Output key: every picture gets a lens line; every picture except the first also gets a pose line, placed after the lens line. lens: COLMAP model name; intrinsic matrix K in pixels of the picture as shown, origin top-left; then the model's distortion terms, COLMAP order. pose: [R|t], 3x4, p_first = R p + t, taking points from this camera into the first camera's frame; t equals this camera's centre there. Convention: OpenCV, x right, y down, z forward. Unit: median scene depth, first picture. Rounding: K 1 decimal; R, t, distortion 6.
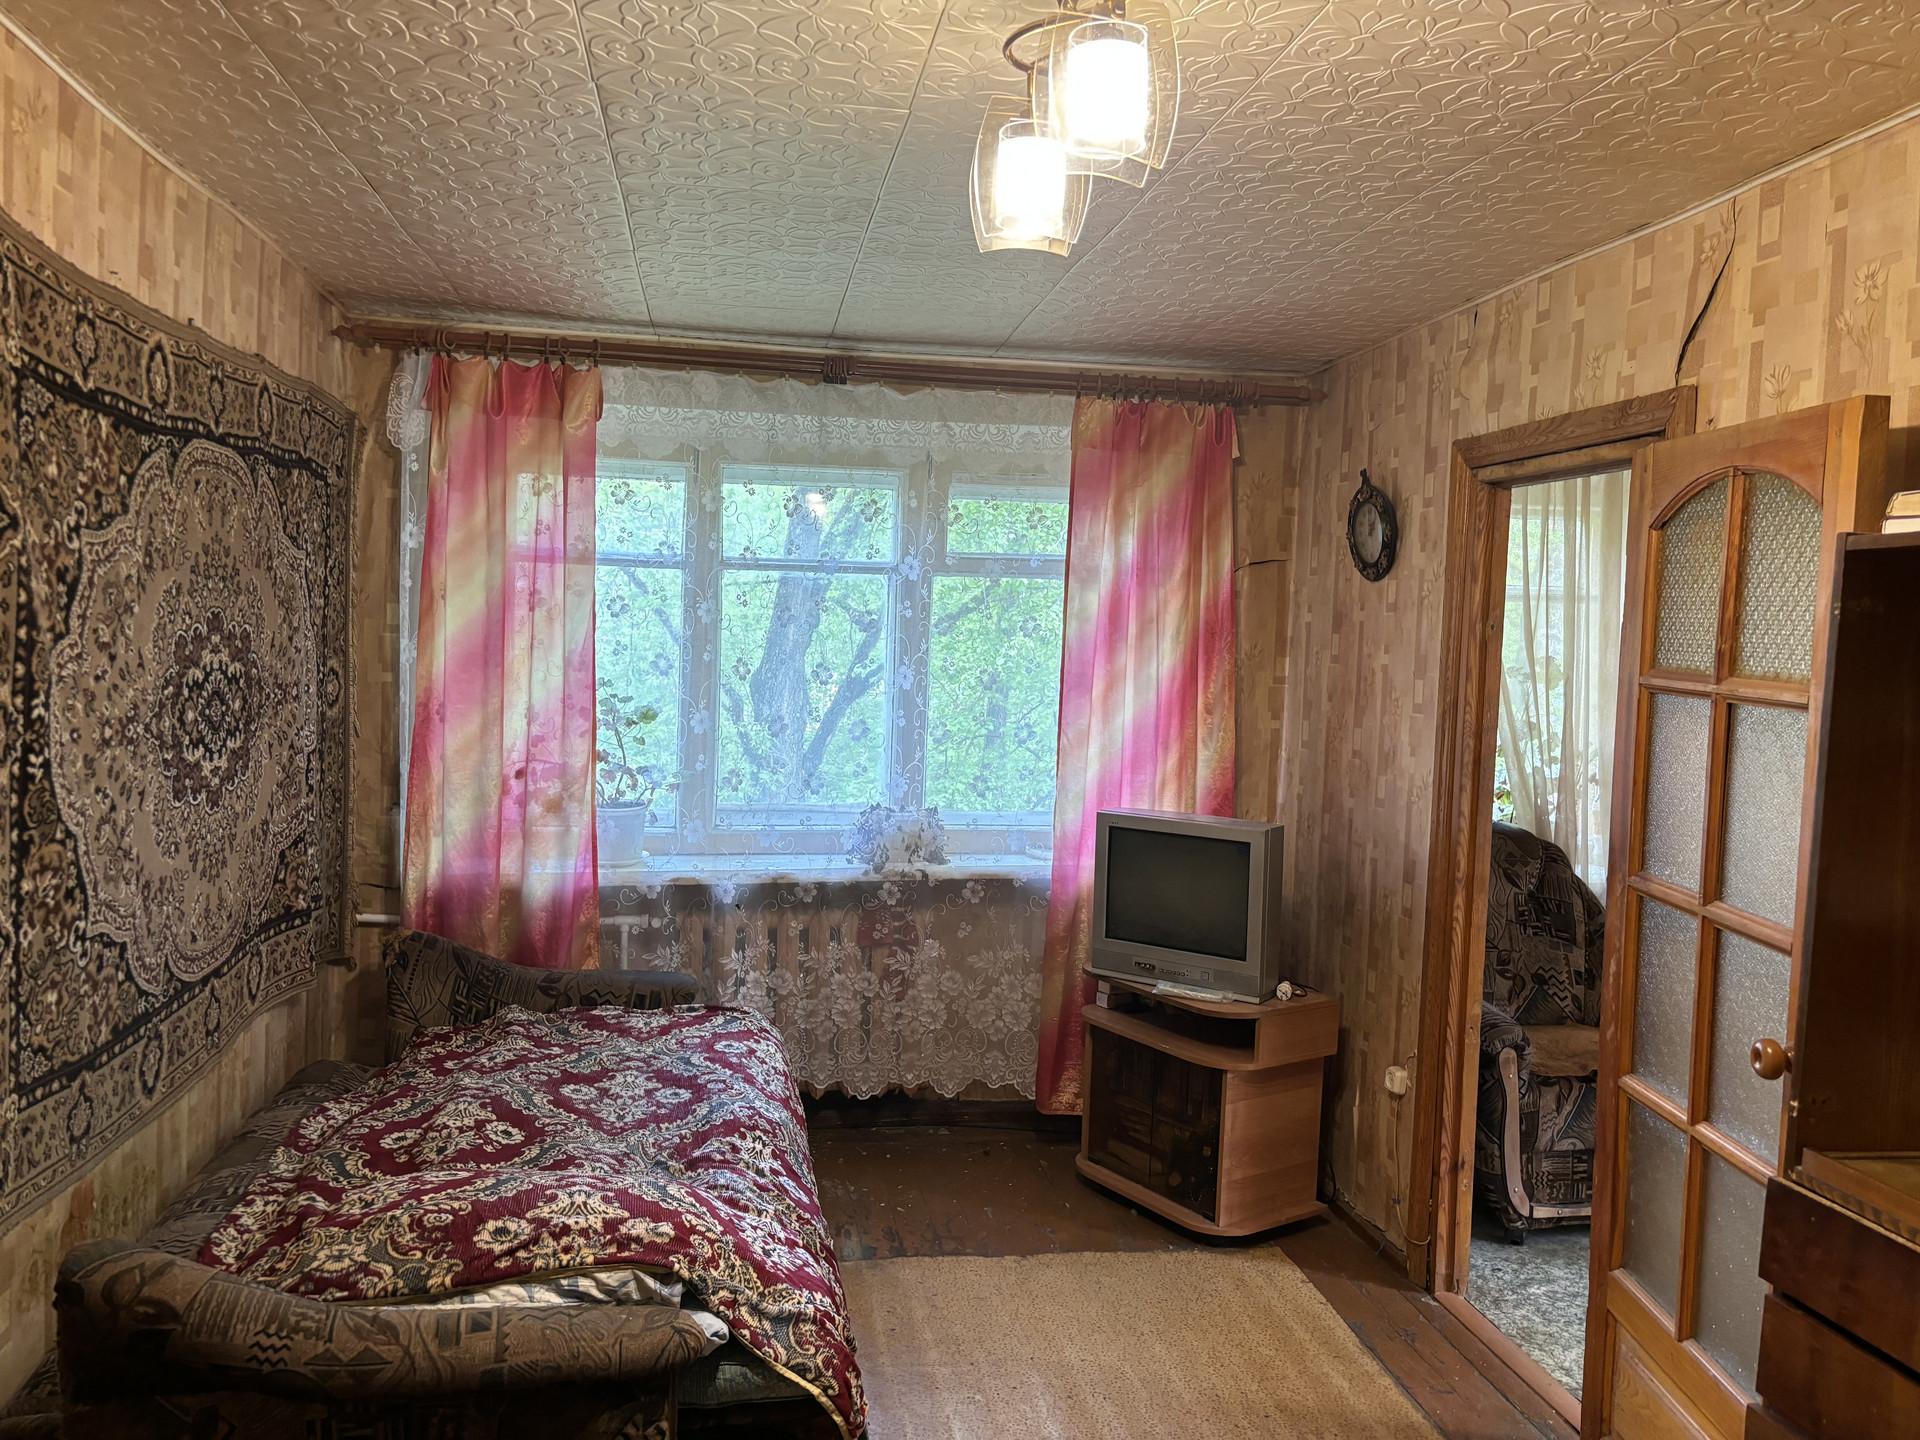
lens RADIAL K [[1421.5, 0, 960.0], [0, 1421.5, 720.0], [0, 0, 1]] dist [0.009329, 0.004119]
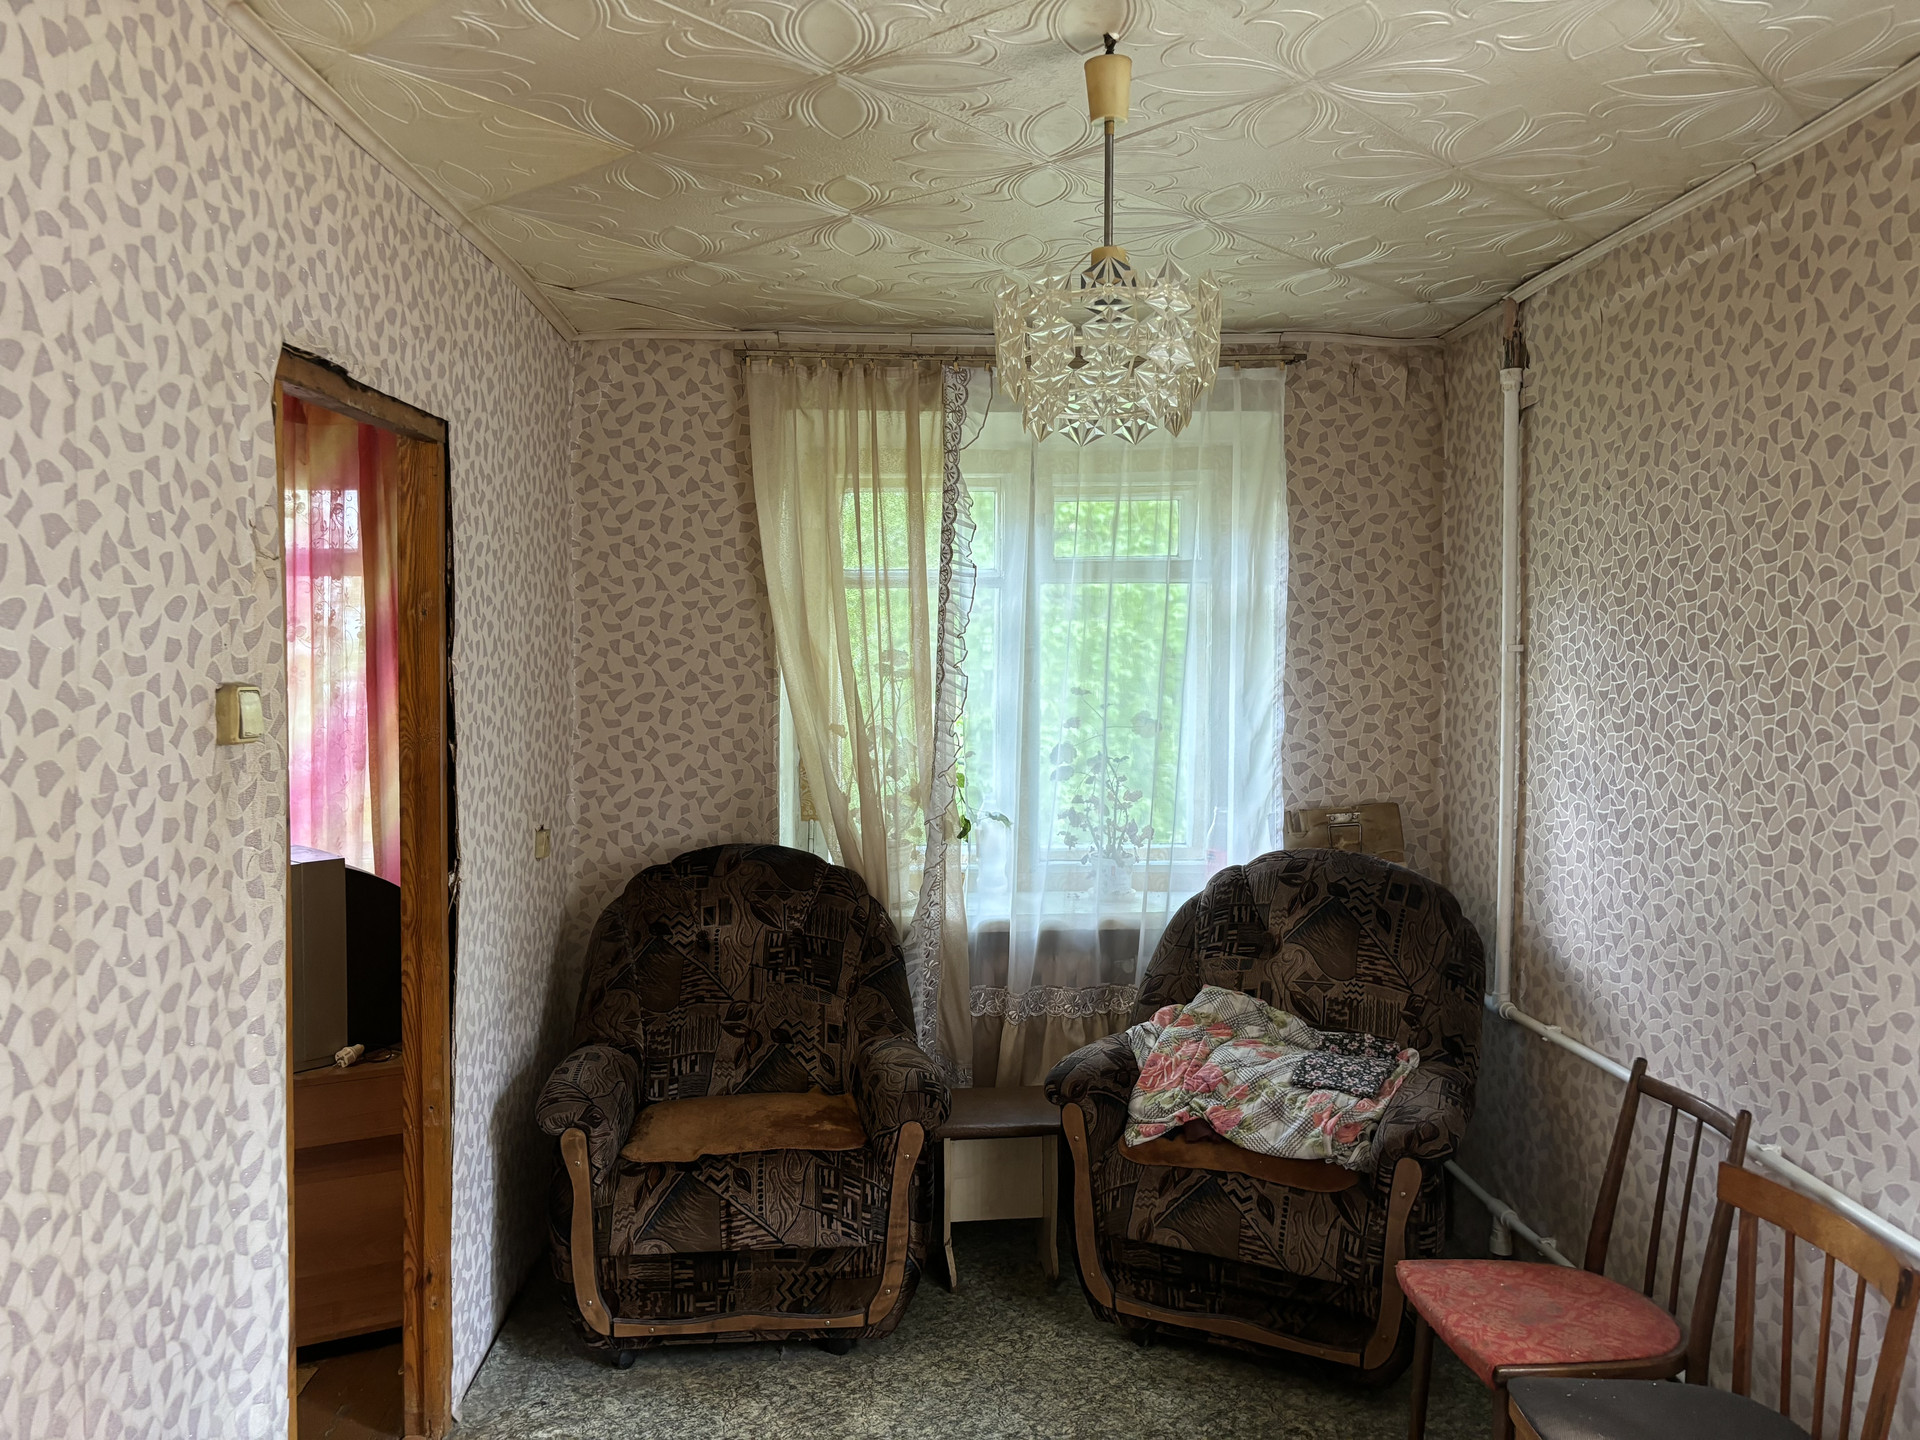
lens RADIAL K [[1421.5, 0, 960.0], [0, 1421.5, 720.0], [0, 0, 1]] dist [0.009329, 0.004119]
pose [[0.995929, -0.015616, -0.088778, 0.678283], [0.014762, 0.999838, -0.010274, 0.007328], [0.088924, 0.008922, 0.995998, 0.201798]]
